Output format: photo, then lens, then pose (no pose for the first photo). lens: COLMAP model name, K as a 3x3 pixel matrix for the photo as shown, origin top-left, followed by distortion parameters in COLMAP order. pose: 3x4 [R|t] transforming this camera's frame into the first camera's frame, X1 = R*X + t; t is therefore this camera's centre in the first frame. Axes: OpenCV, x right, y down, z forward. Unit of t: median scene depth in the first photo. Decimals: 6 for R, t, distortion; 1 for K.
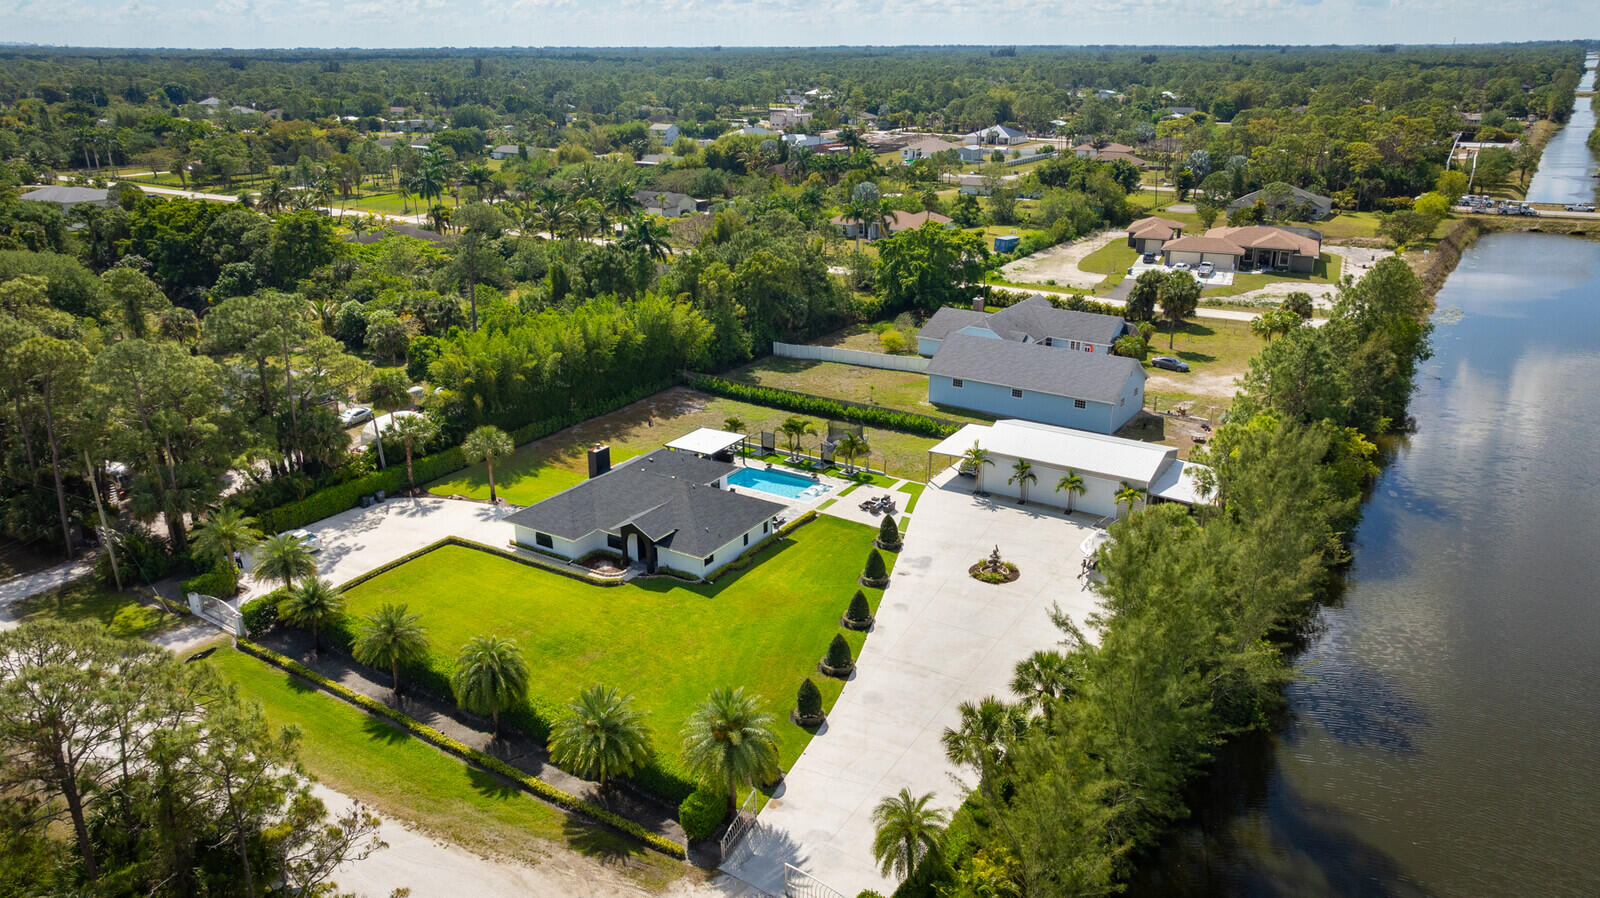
lens RADIAL K [[1139.9, 0, 783.0], [0, 1139.9, 414.1], [0, 0, 1]] dist [-0.020598, 0.047624]
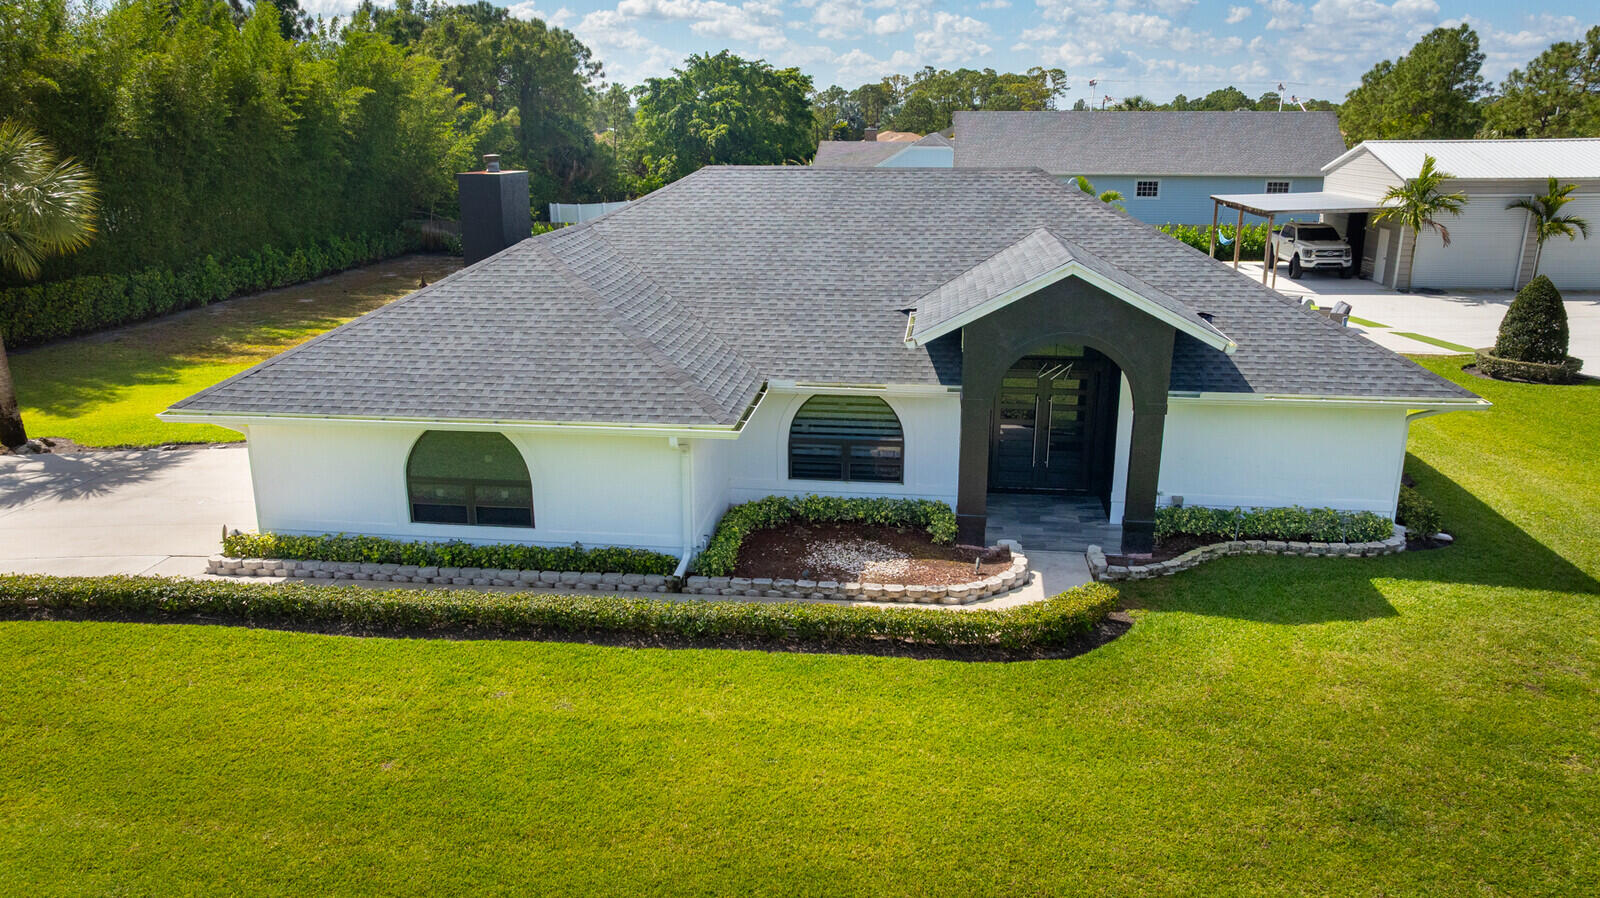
lens RADIAL K [[1139.9, 0, 795.9], [0, 1139.9, 449.9], [0, 0, 1]] dist [-0.020598, 0.047624]
pose [[0.894941, -0.113603, 0.431480, -0.181582], [0.127001, 0.991900, -0.002262, 0.084673], [-0.427728, 0.056823, 0.902120, 0.620088]]
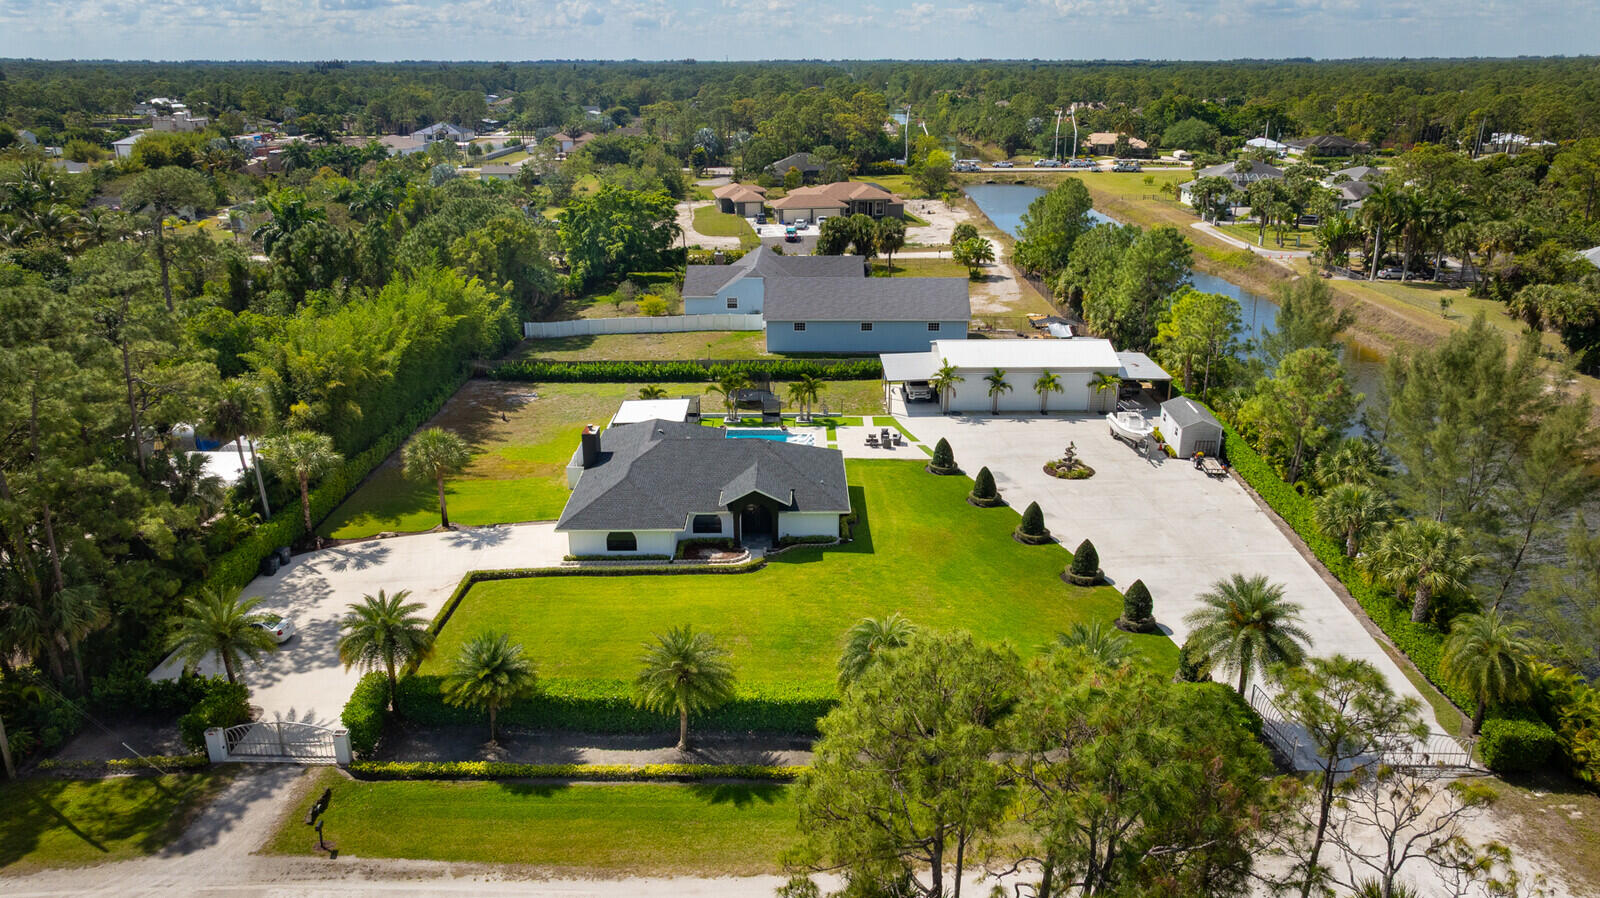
lens RADIAL K [[1139.9, 0, 787.4], [0, 1139.9, 432.0], [0, 0, 1]] dist [-0.020598, 0.047624]
pose [[0.840010, -0.166535, 0.516382, -0.381011], [0.166990, 0.984886, 0.045983, 0.014920], [-0.516235, 0.047604, 0.855123, 0.207303]]
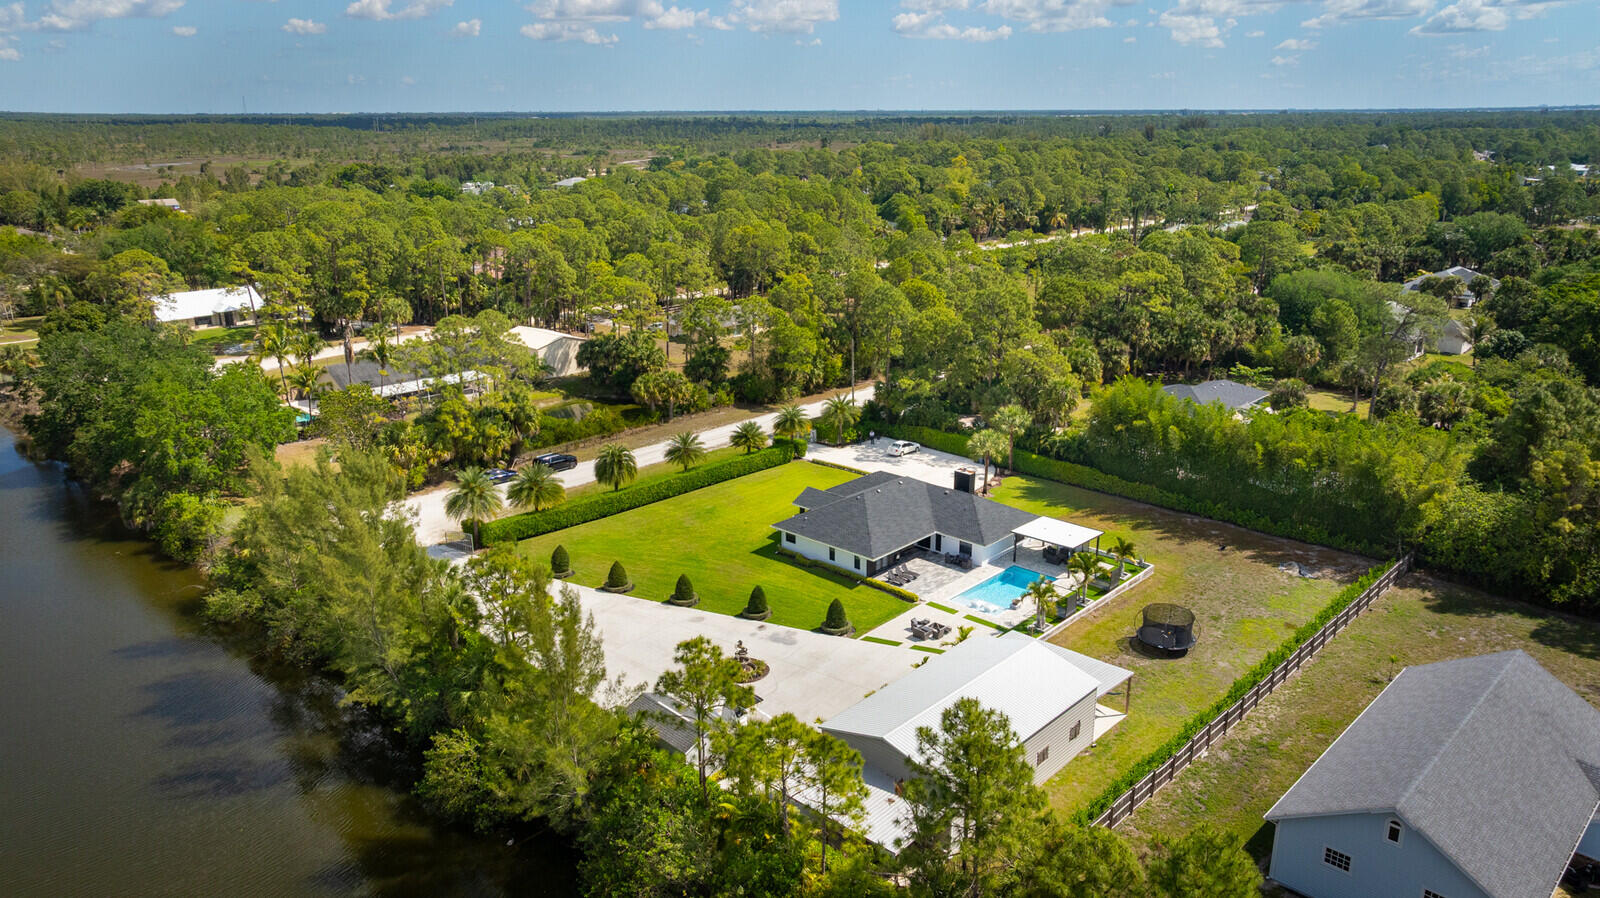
lens RADIAL K [[1139.9, 0, 808.1], [0, 1139.9, 450.4], [0, 0, 1]] dist [-0.020598, 0.047624]
pose [[-0.164279, 0.293124, -0.941855, 0.732400], [-0.302176, 0.893967, 0.330926, -0.252337], [0.938990, 0.338970, -0.058285, 0.764839]]
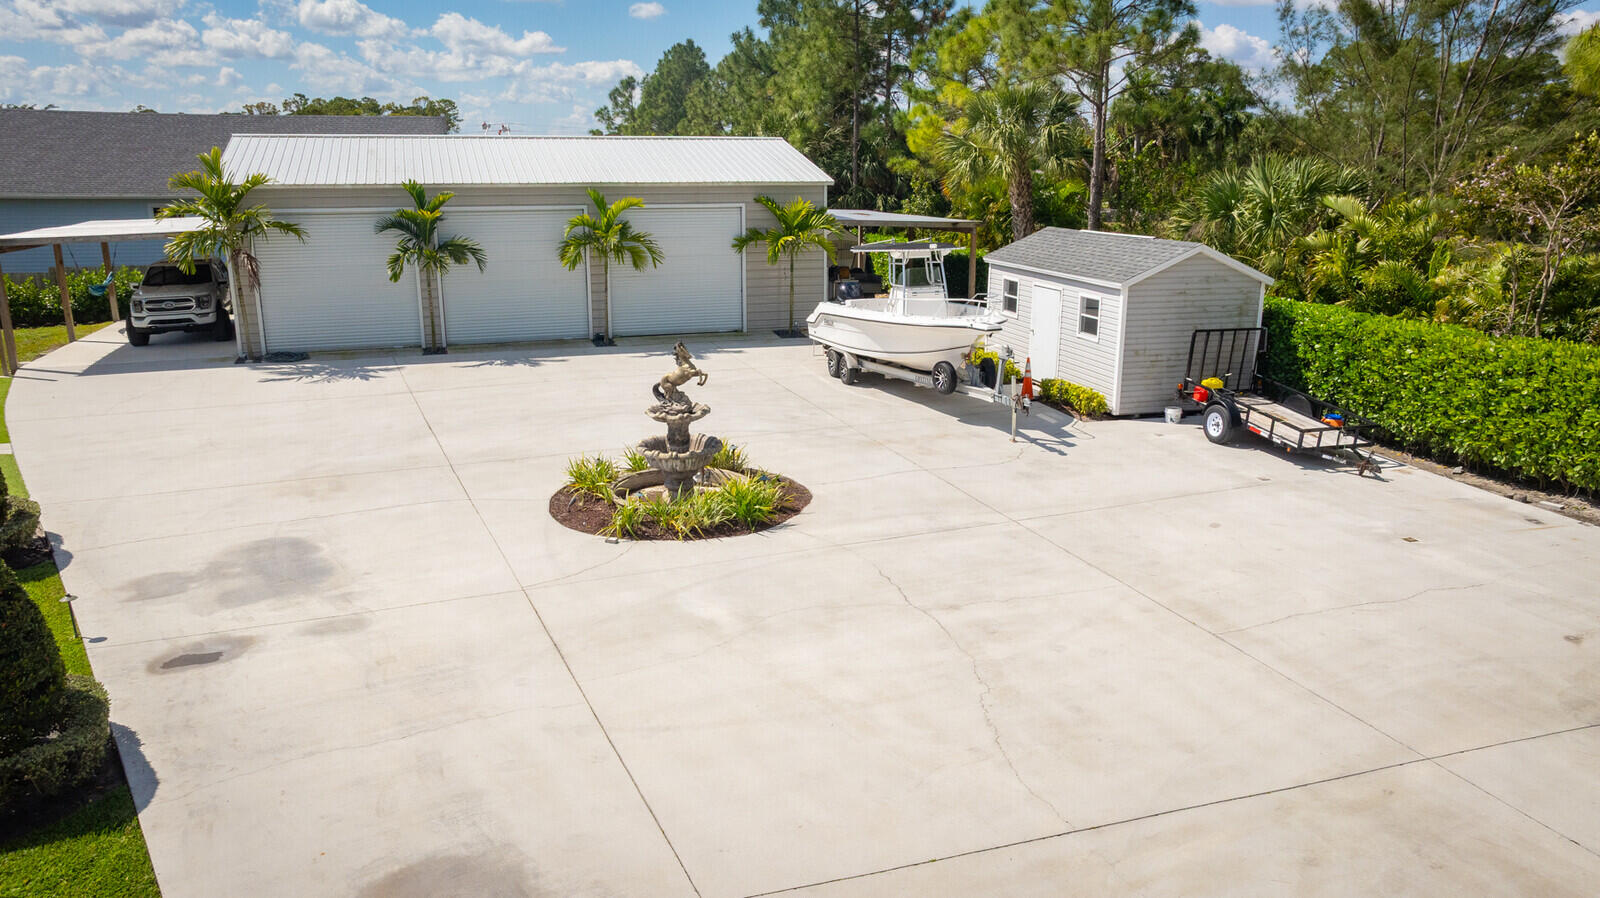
lens RADIAL K [[1139.9, 0, 813.4], [0, 1139.9, 440.2], [0, 0, 1]] dist [-0.020598, 0.047624]
pose [[0.617067, -0.178016, 0.766511, 0.038403], [0.234741, 0.971368, 0.036619, 0.092847], [-0.751083, 0.157335, 0.641186, 0.626635]]
